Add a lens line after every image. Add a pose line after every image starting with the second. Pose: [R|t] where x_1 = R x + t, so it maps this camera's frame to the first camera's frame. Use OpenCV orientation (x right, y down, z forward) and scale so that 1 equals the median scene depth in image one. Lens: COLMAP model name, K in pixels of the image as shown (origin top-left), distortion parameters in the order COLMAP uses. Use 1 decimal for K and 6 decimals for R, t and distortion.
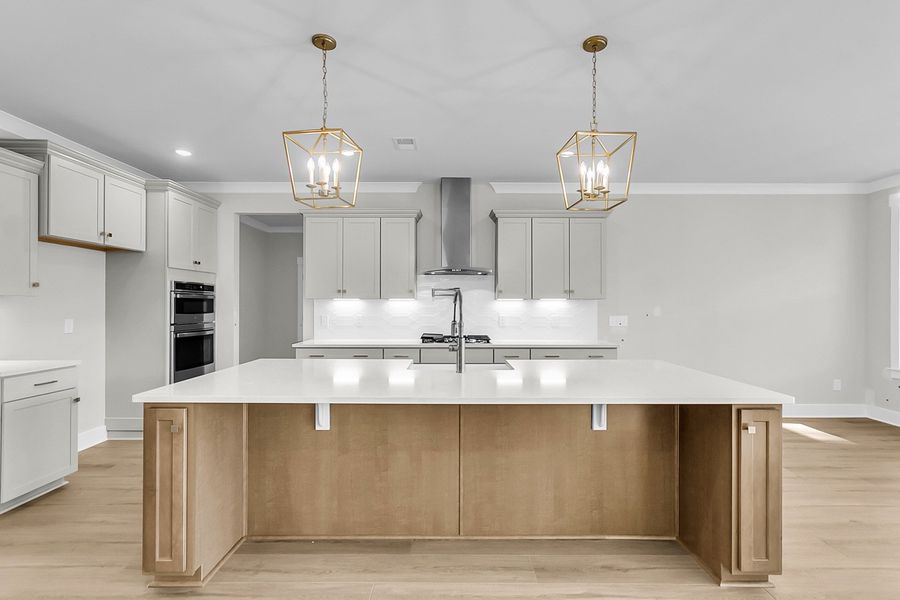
lens RADIAL K [[419.7, 0, 455.7], [0, 419.7, 301.5], [0, 0, 1]] dist [-0.000307, -0.000378]
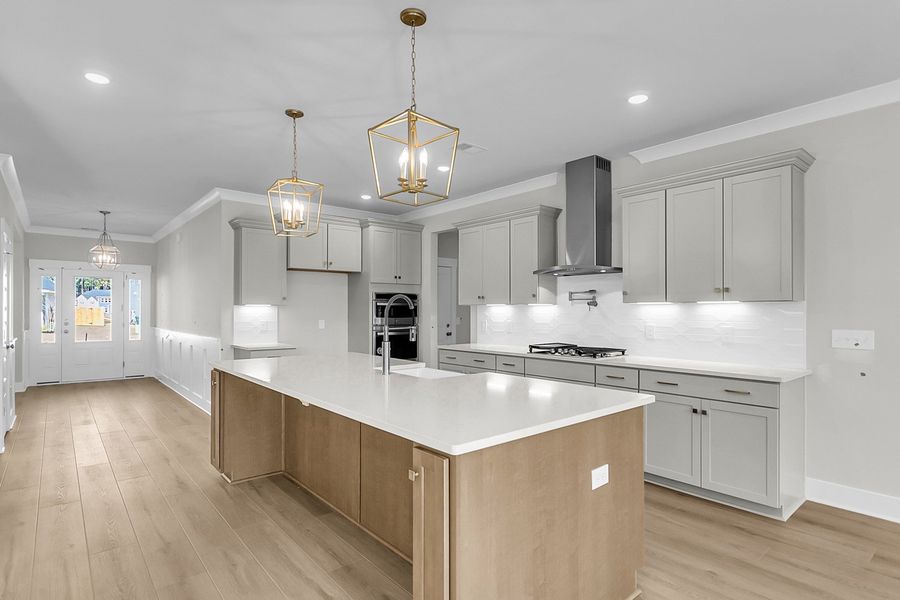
lens RADIAL K [[471.3, 0, 454.0], [0, 471.3, 302.5], [0, 0, 1]] dist [-0.003685, 0.002556]
pose [[0.644174, -0.013555, -0.764759, 0.604246], [0.005963, 0.999902, -0.012700, 0.002652], [0.764856, 0.003621, 0.644191, 0.218726]]
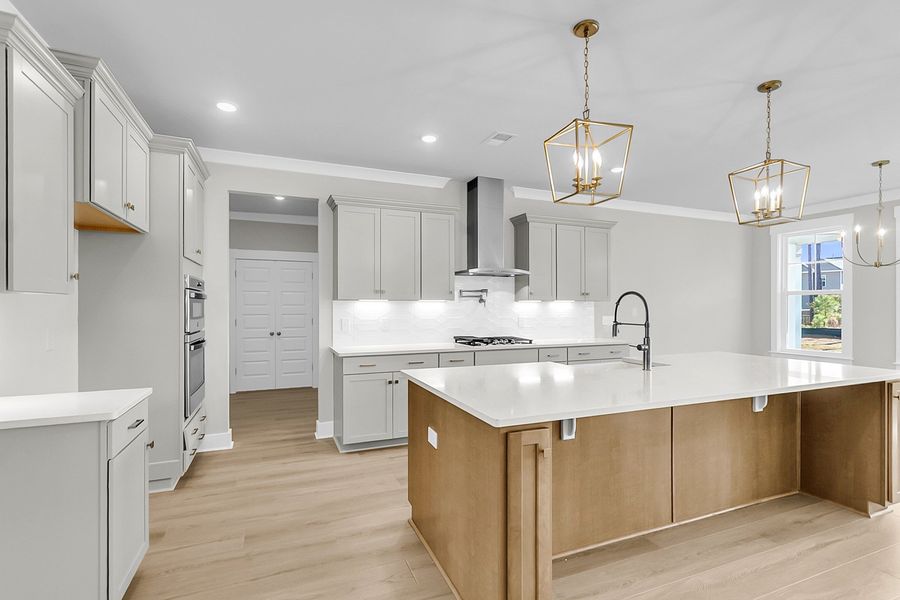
lens RADIAL K [[419.7, 0, 453.2], [0, 419.7, 304.9], [0, 0, 1]] dist [-0.000307, -0.000378]
pose [[0.926421, -0.000369, 0.376488, -0.493280], [-0.000998, 0.999994, 0.003436, 0.001326], [-0.376487, -0.003559, 0.926415, 0.123322]]
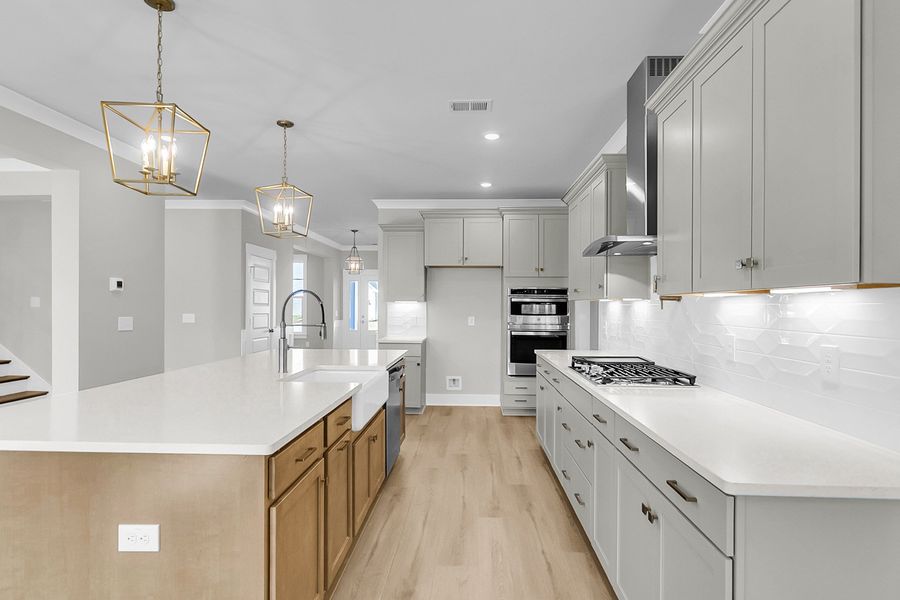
lens RADIAL K [[471.3, 0, 452.3], [0, 471.3, 300.8], [0, 0, 1]] dist [-0.003685, 0.002556]
pose [[-0.053500, -0.013532, -0.998476, 0.662726], [0.002069, 0.999905, -0.013663, 0.006792], [0.998566, -0.002797, -0.053466, 0.866419]]
